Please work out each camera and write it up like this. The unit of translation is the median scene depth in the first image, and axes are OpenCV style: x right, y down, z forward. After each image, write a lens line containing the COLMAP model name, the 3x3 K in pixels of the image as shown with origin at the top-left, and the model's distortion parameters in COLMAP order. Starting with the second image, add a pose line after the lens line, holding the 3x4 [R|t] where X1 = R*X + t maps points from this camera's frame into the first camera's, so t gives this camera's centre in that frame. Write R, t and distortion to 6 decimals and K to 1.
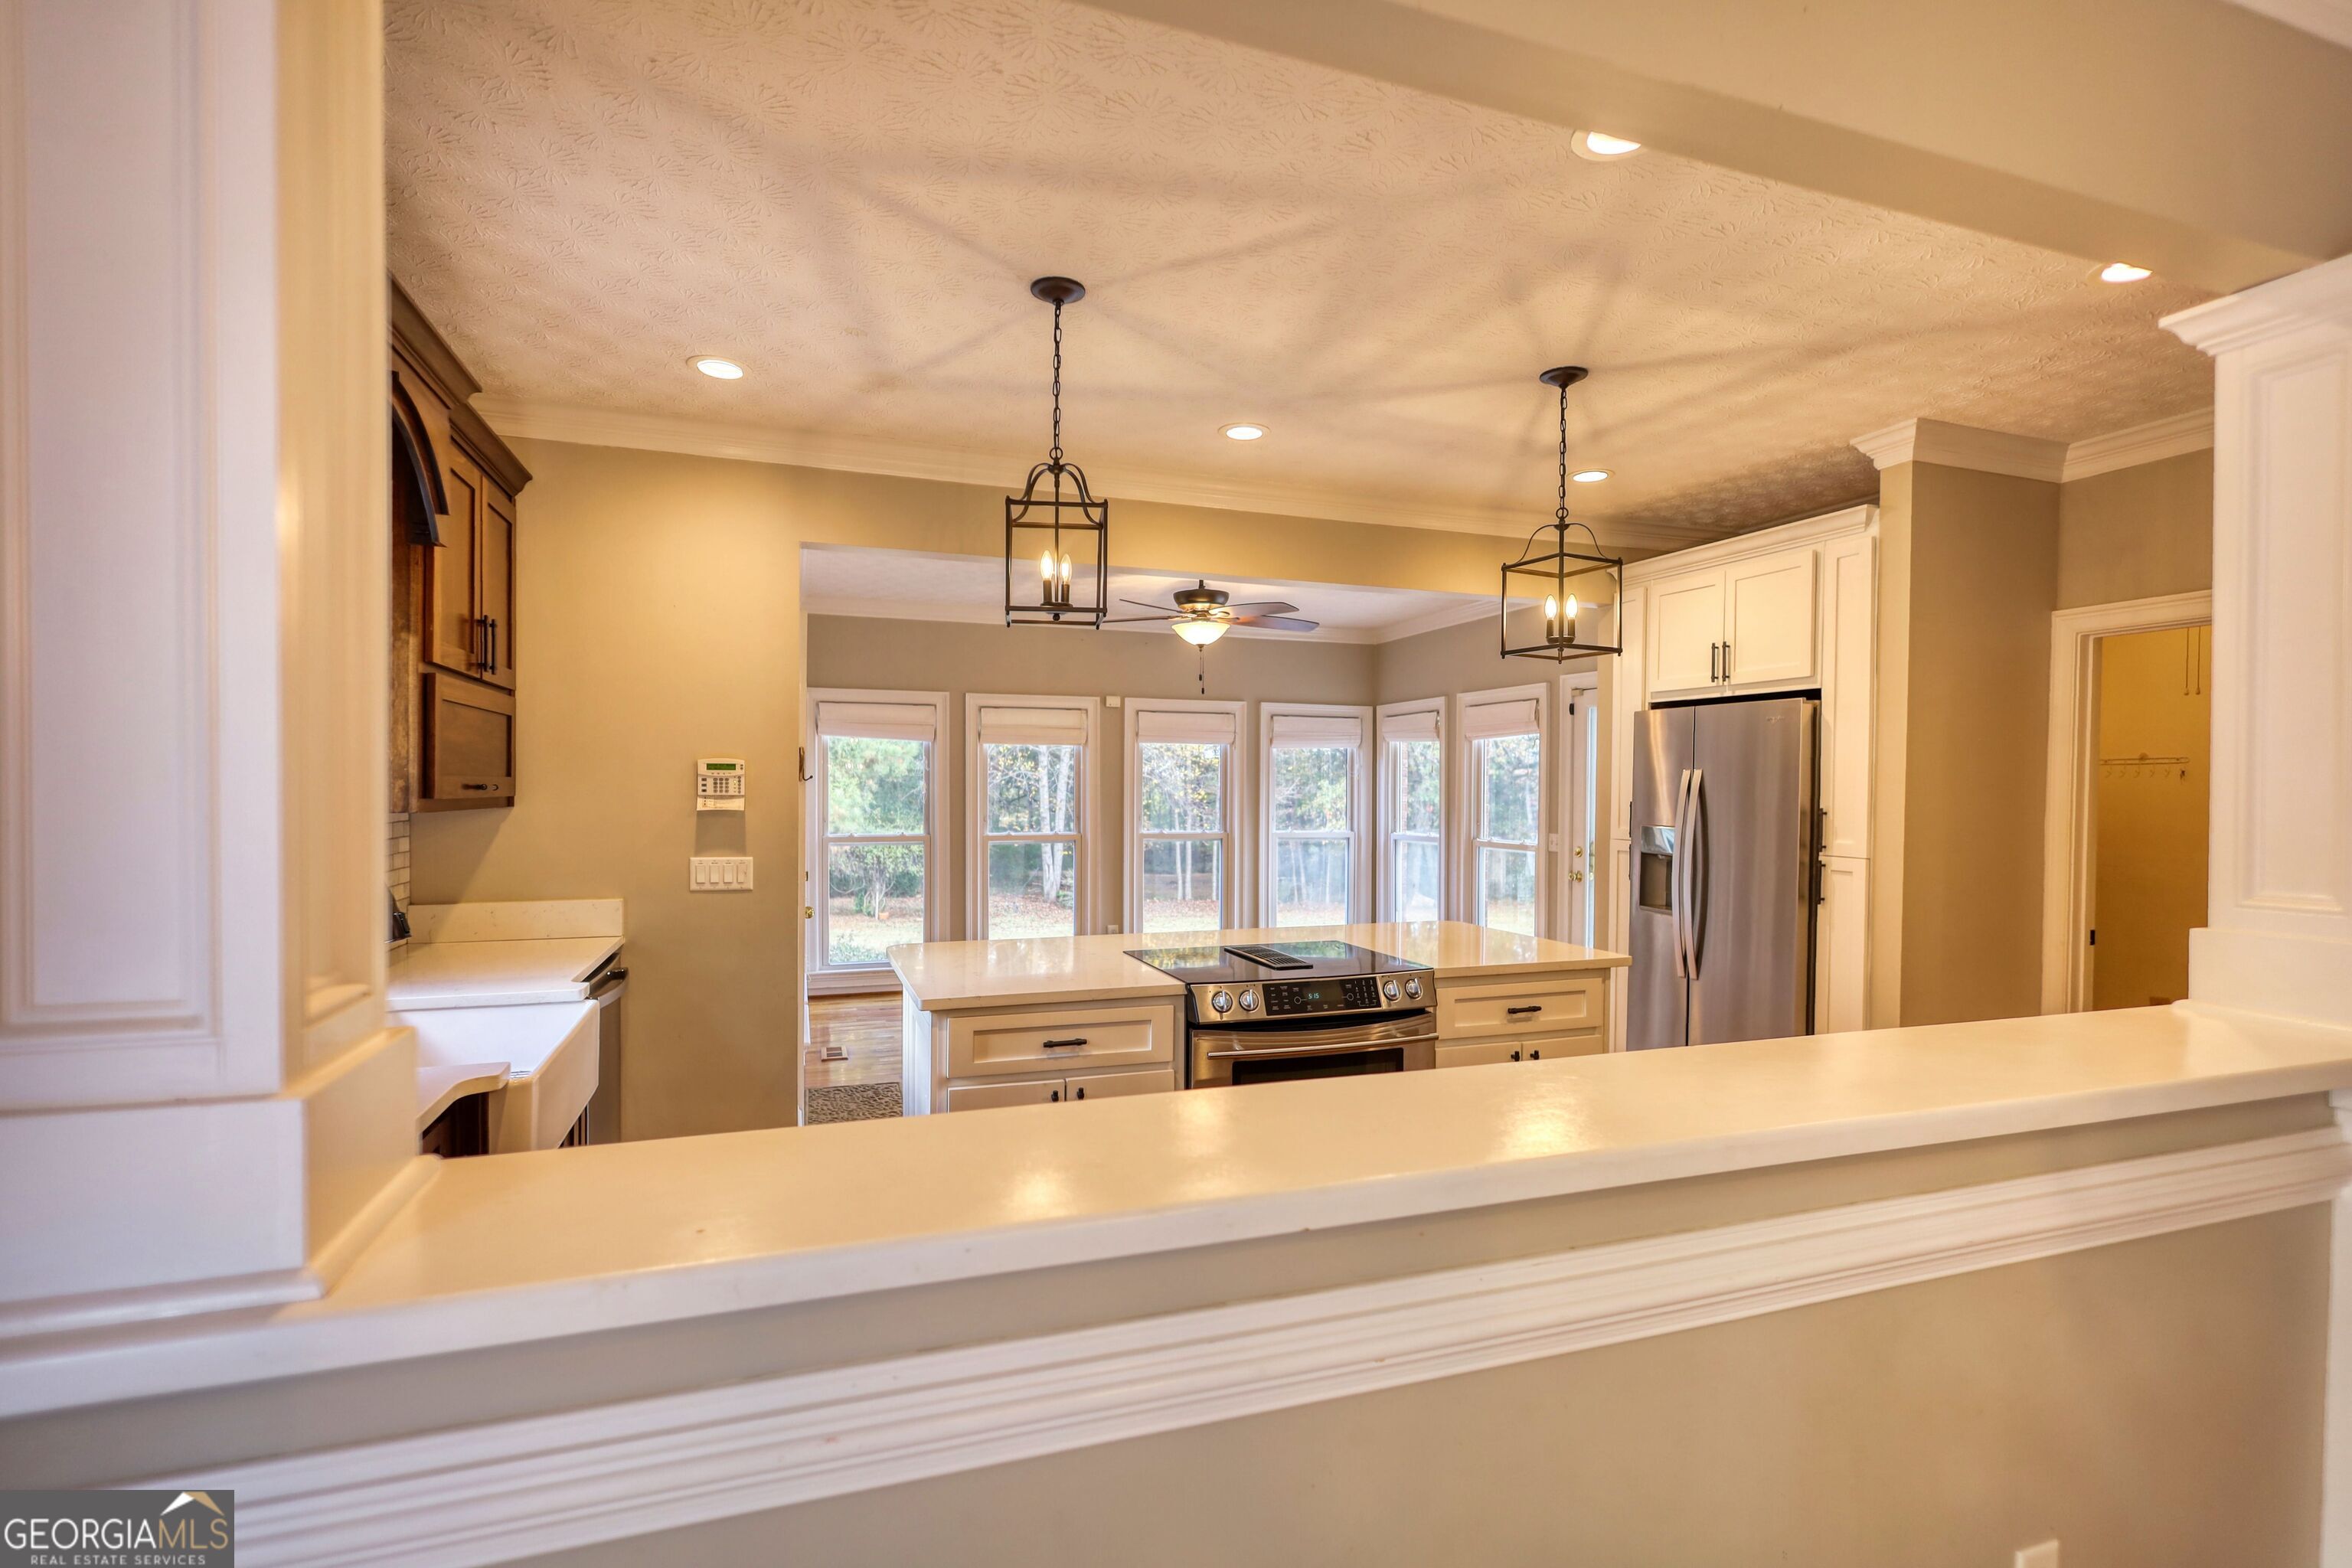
lens RADIAL K [[1103.6, 0, 1169.8], [0, 1103.6, 792.6], [0, 0, 1]] dist [-0.002513, 0.000727]
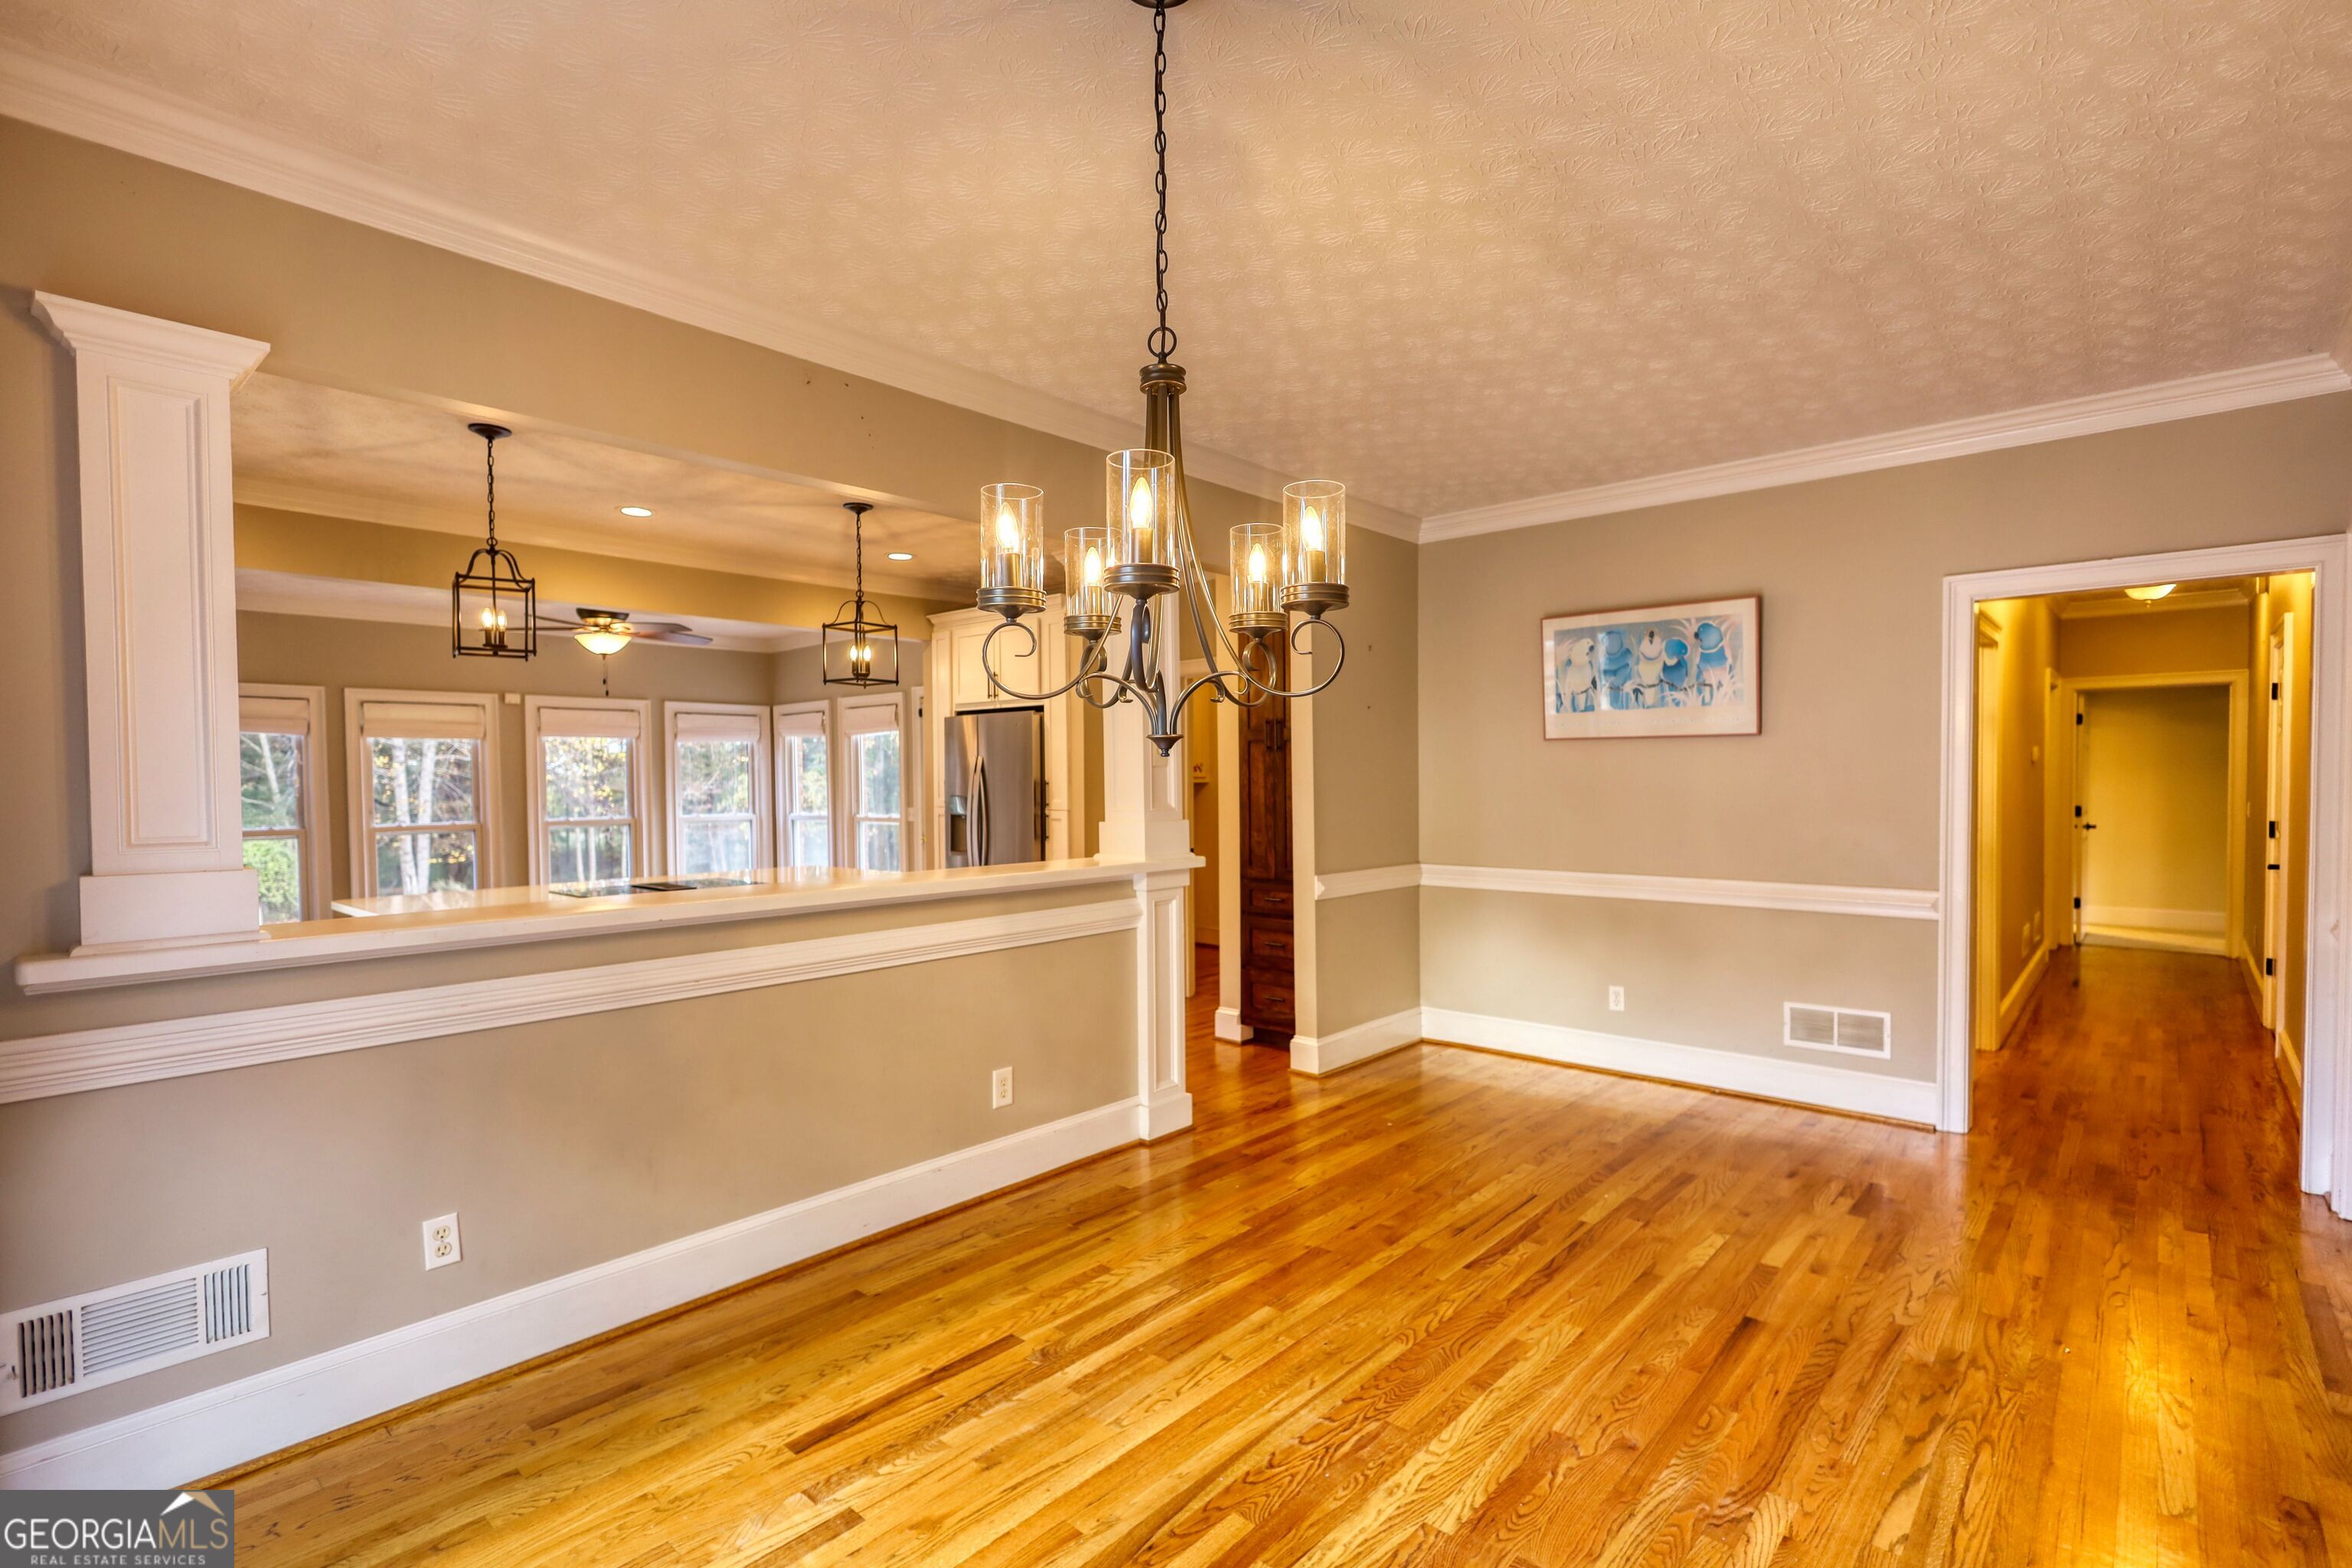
lens RADIAL K [[1103.6, 0, 1172.6], [0, 1103.6, 801.6], [0, 0, 1]] dist [-0.002513, 0.000727]
pose [[0.875776, -0.025588, 0.482040, -0.009402], [0.018784, 0.999644, 0.018937, 0.009811], [-0.482353, -0.007530, 0.875945, -0.262273]]
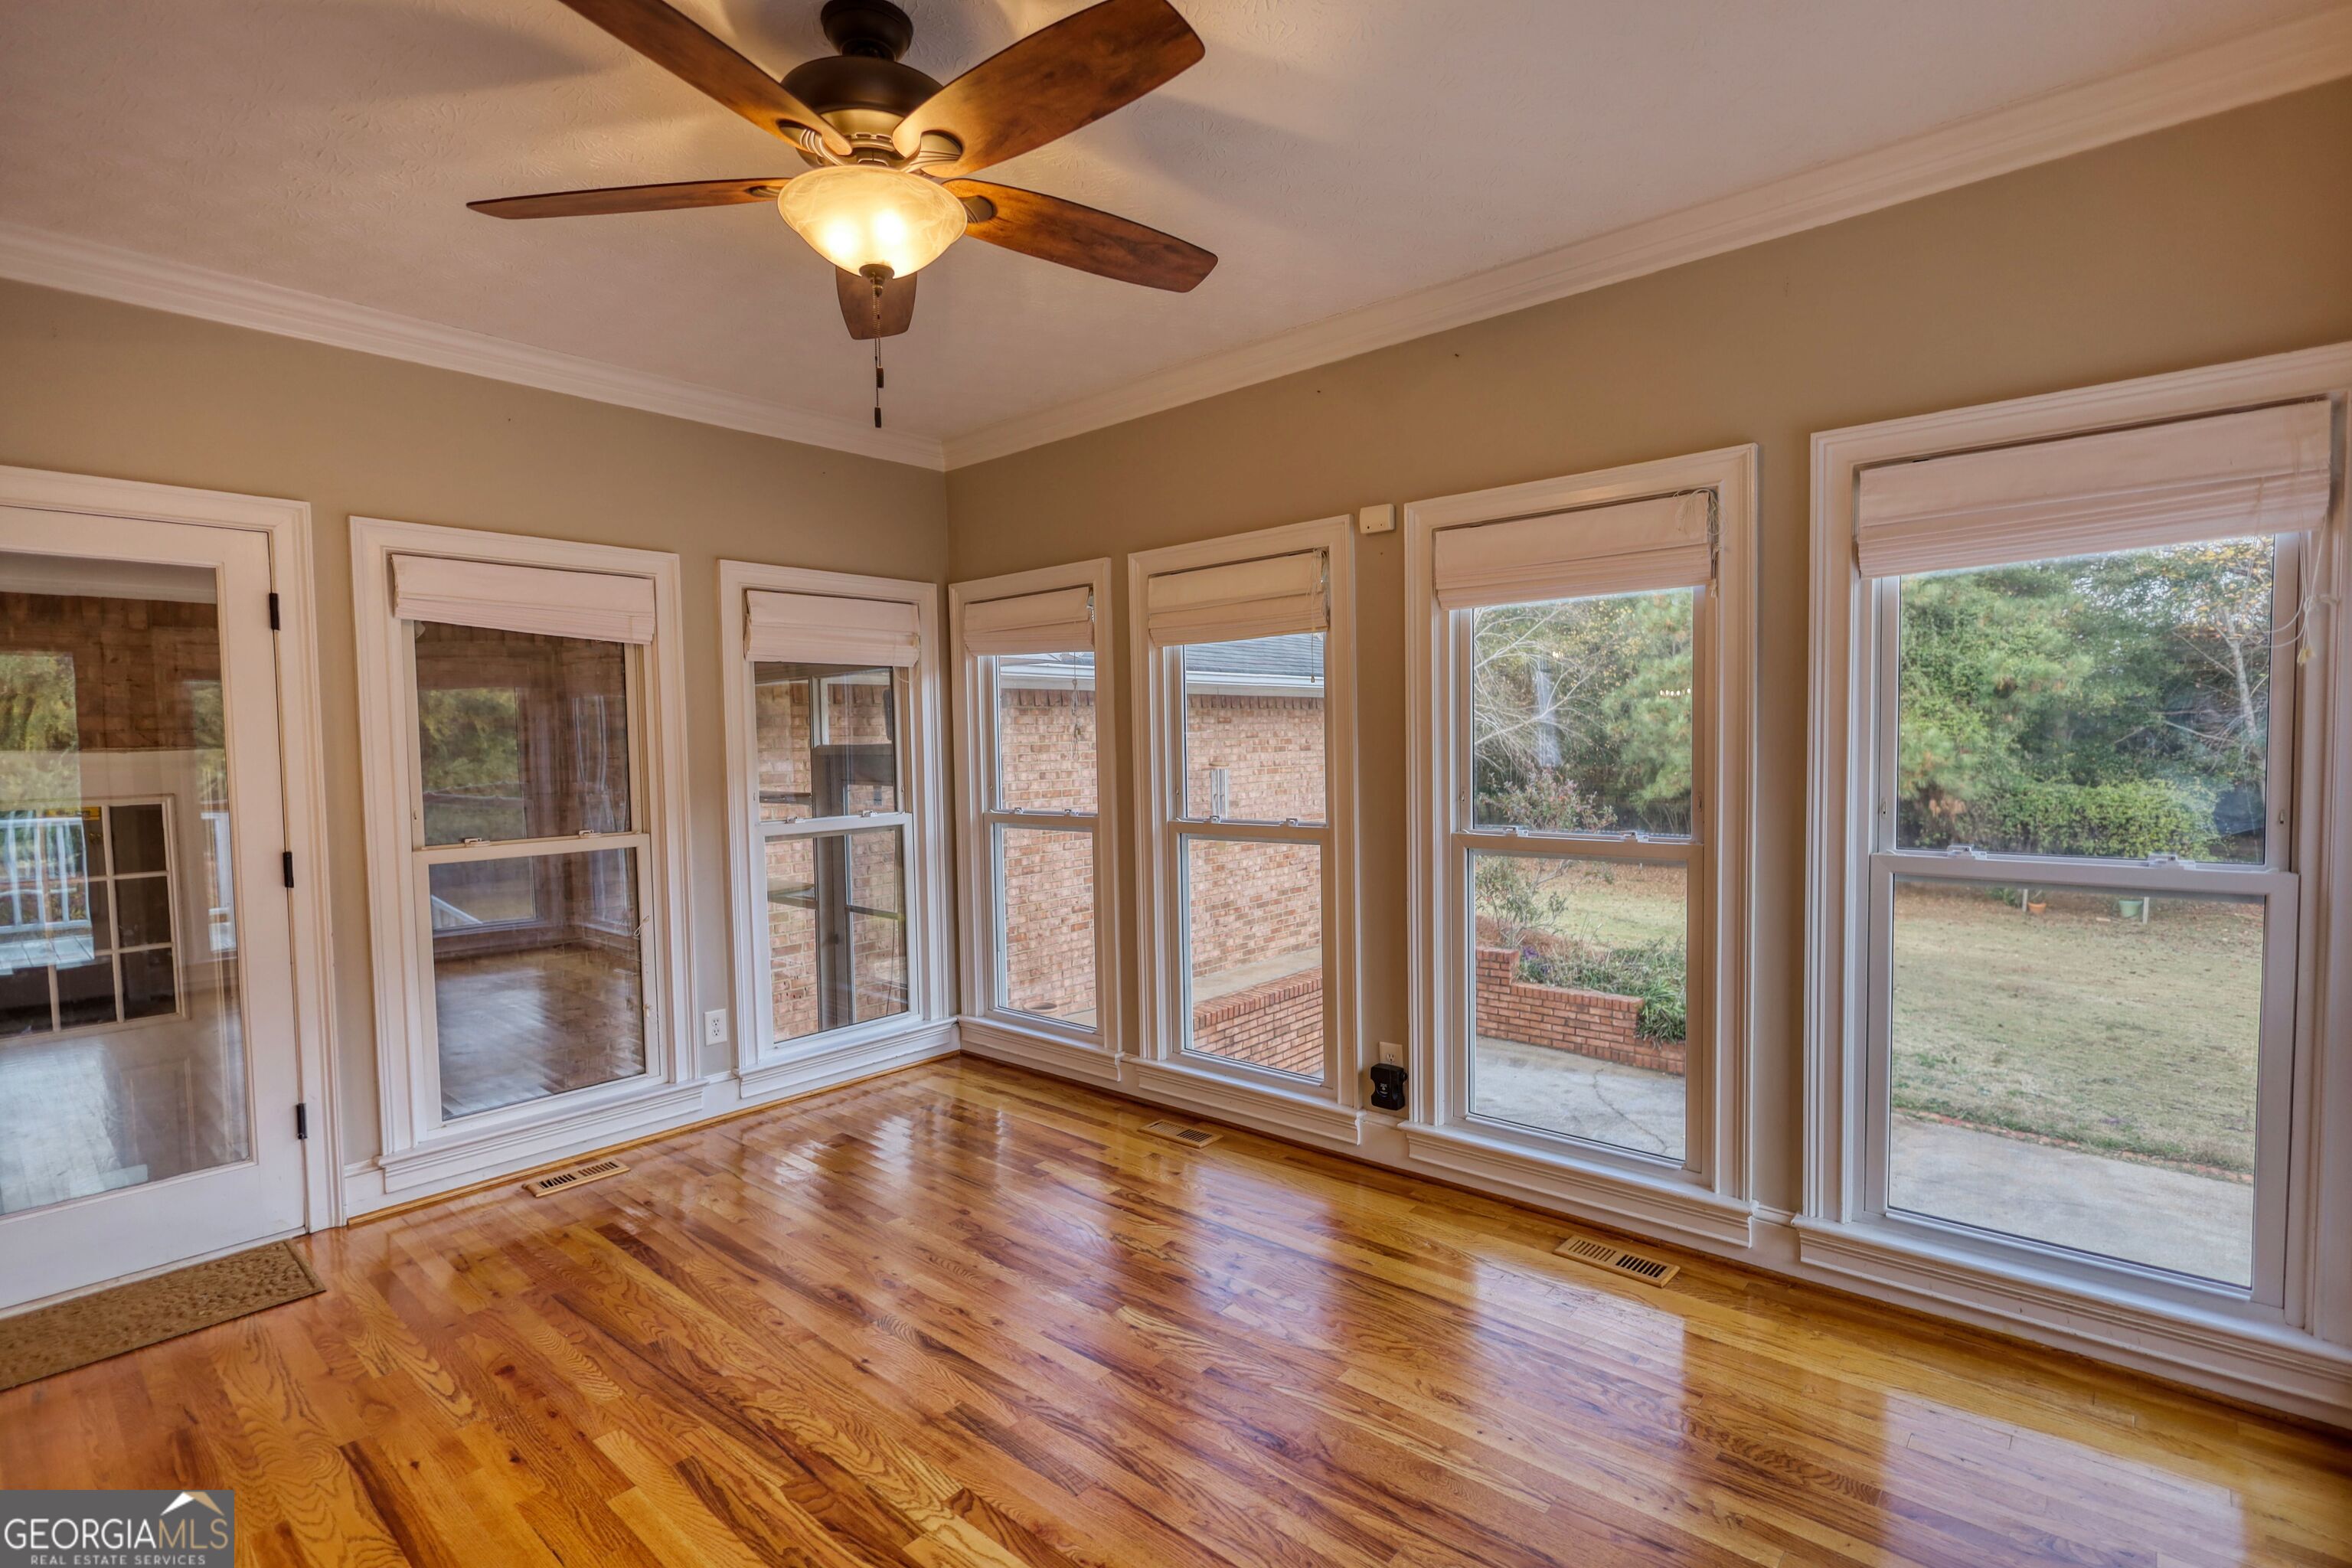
lens RADIAL K [[1103.6, 0, 1177.0], [0, 1103.6, 786.1], [0, 0, 1]] dist [-0.002513, 0.000727]
pose [[0.502884, 0.024551, -0.864005, 0.287954], [0.013892, 0.999238, 0.036480, 0.002240], [0.864242, -0.030348, 0.502160, 0.764865]]
